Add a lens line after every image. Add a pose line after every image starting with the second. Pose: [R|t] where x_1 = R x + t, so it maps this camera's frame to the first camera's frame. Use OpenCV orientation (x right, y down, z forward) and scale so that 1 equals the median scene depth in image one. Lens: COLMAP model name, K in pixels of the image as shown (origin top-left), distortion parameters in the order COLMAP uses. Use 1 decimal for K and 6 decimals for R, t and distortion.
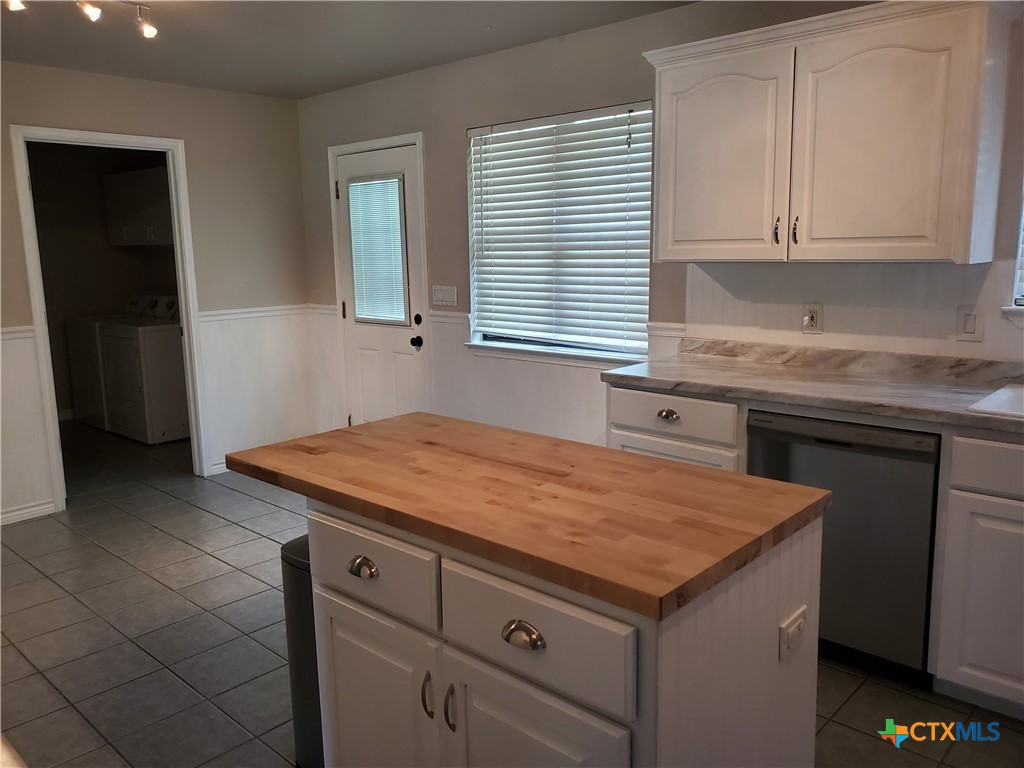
lens RADIAL K [[792.0, 0, 510.1], [0, 792.0, 371.3], [0, 0, 1]] dist [0.124775, -0.206694]
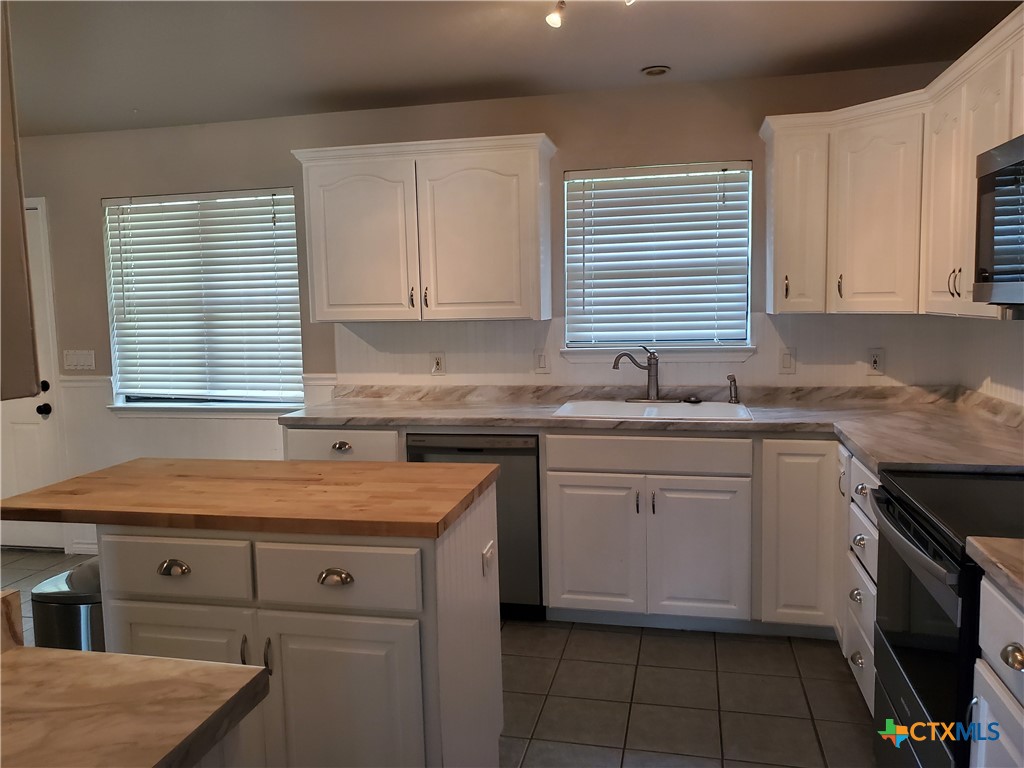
lens RADIAL K [[785.3, 0, 512.0], [0, 785.3, 384.0], [0, 0, 1]] dist [0.003378, -0.002590]
pose [[0.863671, -0.054709, 0.501078, -0.147612], [0.085582, 0.995575, -0.038813, 0.024888], [-0.496737, 0.076405, 0.864531, -0.148907]]
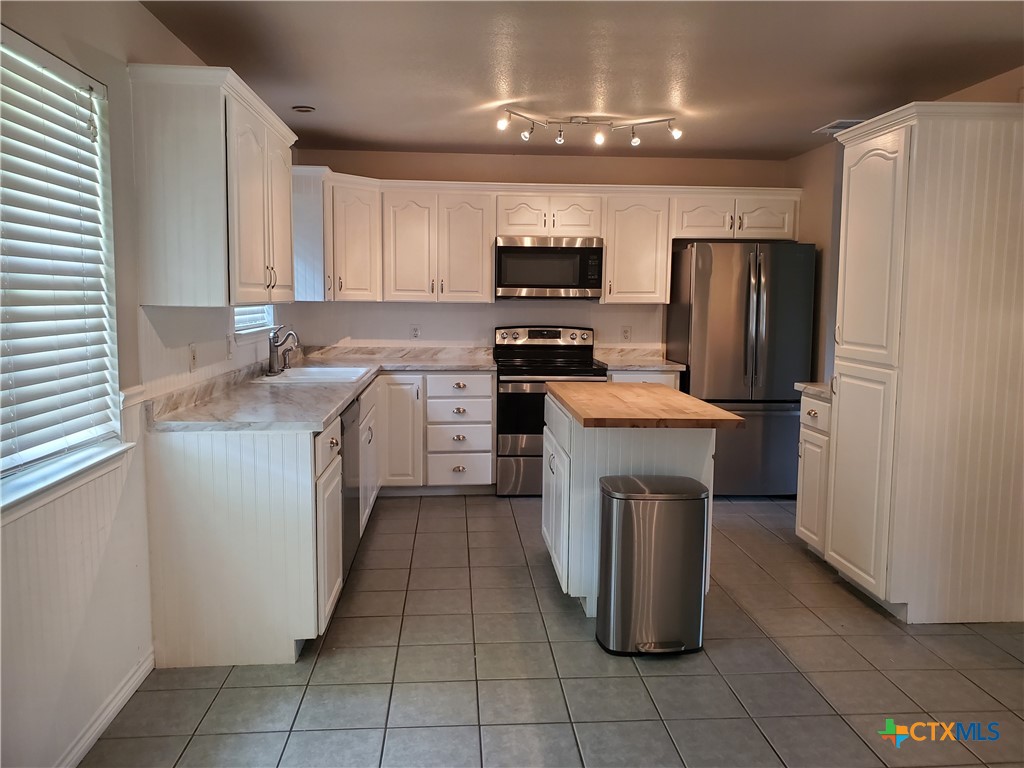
lens RADIAL K [[785.3, 0, 512.0], [0, 785.3, 384.0], [0, 0, 1]] dist [0.003378, -0.002590]
pose [[-0.734885, -0.073391, 0.674209, -0.599480], [0.096195, 0.972796, 0.210746, -0.197891], [-0.671335, 0.219730, -0.707834, 1.367944]]
